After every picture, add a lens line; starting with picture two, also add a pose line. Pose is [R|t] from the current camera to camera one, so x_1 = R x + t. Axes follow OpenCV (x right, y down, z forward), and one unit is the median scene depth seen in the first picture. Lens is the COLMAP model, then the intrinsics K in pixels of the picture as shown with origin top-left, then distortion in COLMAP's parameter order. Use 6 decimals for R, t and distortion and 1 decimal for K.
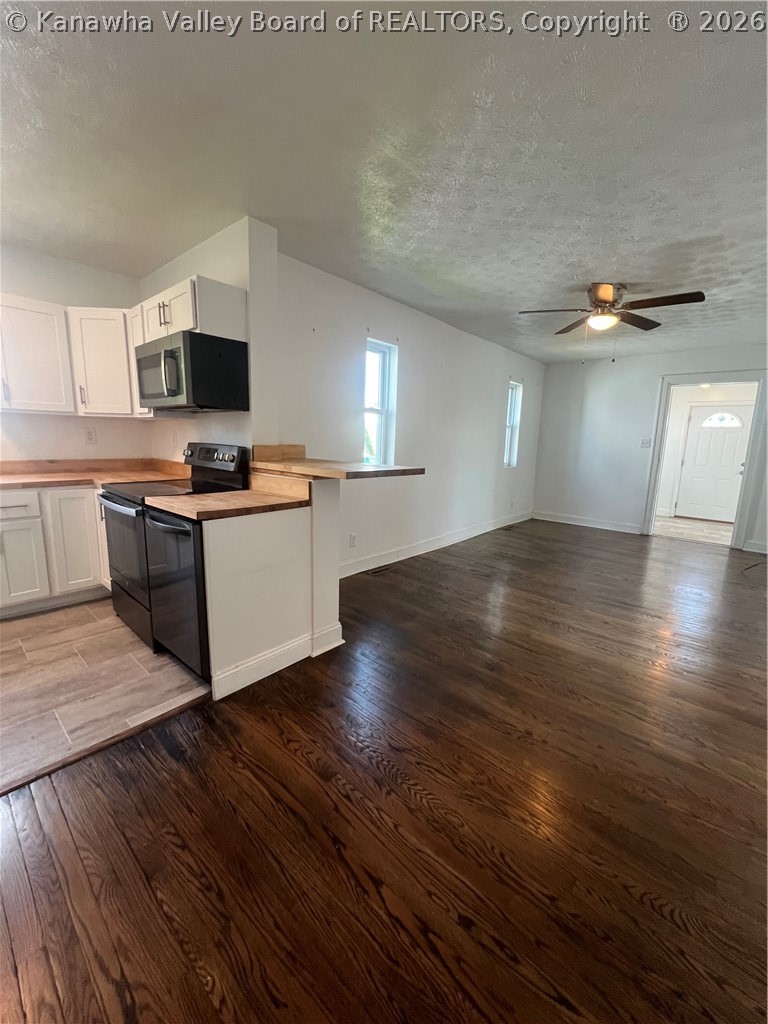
lens RADIAL K [[408.4, 0, 384.0], [0, 408.4, 512.0], [0, 0, 1]] dist [-0.000415, -0.000127]
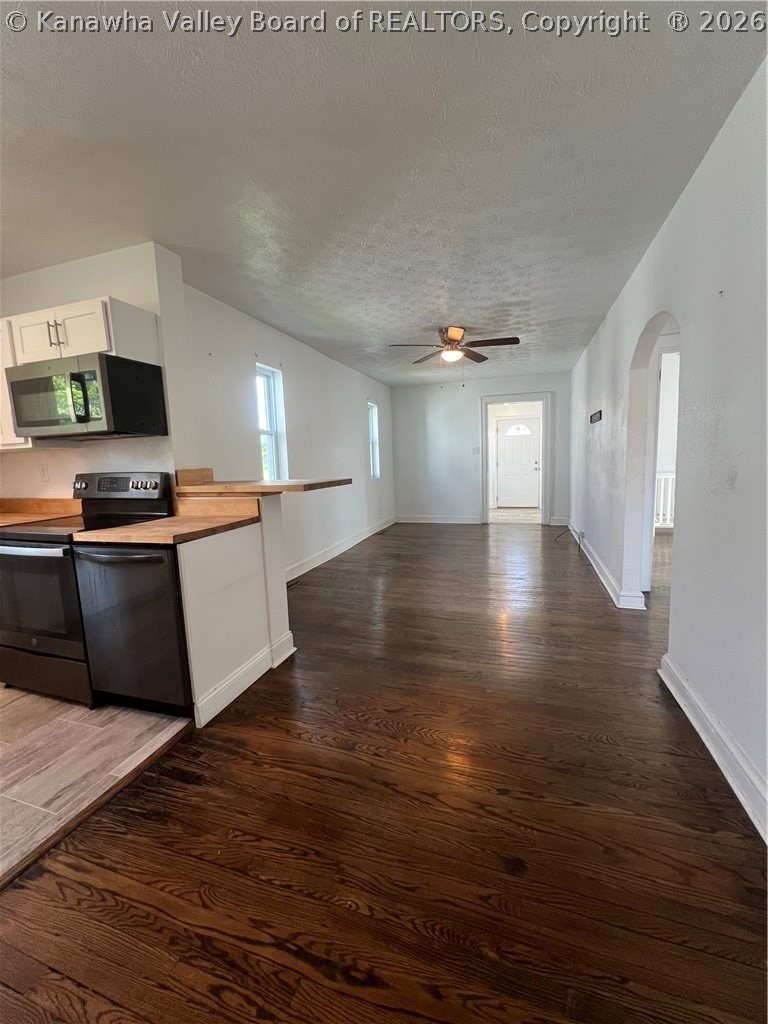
lens RADIAL K [[408.4, 0, 384.0], [0, 408.4, 512.0], [0, 0, 1]] dist [-0.000415, -0.000127]
pose [[0.919270, -0.111336, 0.377554, -0.248342], [0.129274, 0.991355, -0.022419, 0.021779], [-0.371794, 0.069417, 0.925716, -0.080225]]
